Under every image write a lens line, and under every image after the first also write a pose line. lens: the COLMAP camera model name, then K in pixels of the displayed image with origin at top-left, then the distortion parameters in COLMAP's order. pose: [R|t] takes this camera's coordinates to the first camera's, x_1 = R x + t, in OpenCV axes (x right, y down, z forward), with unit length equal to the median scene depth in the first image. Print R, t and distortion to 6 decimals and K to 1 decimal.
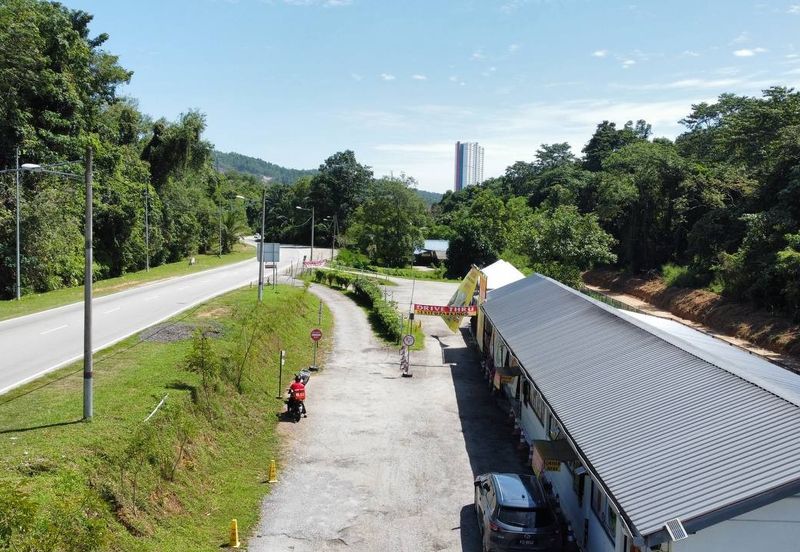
lens RADIAL K [[743.1, 0, 396.3], [0, 743.1, 274.9], [0, 0, 1]] dist [0.005525, -0.019863]
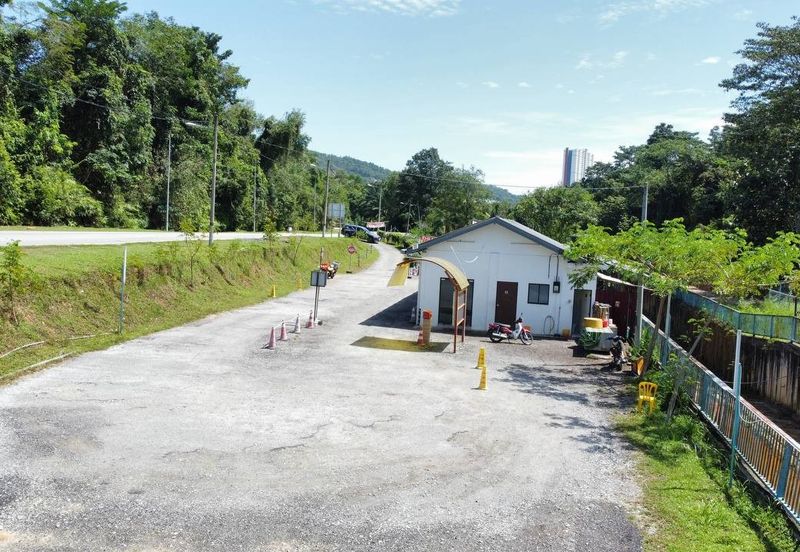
lens RADIAL K [[743.1, 0, 396.3], [0, 743.1, 274.9], [0, 0, 1]] dist [0.005525, -0.019863]
pose [[0.988737, 0.036882, -0.145051, 0.096566], [-0.038109, 0.999257, -0.005690, 0.063839], [0.144734, 0.011154, 0.989408, -0.235762]]
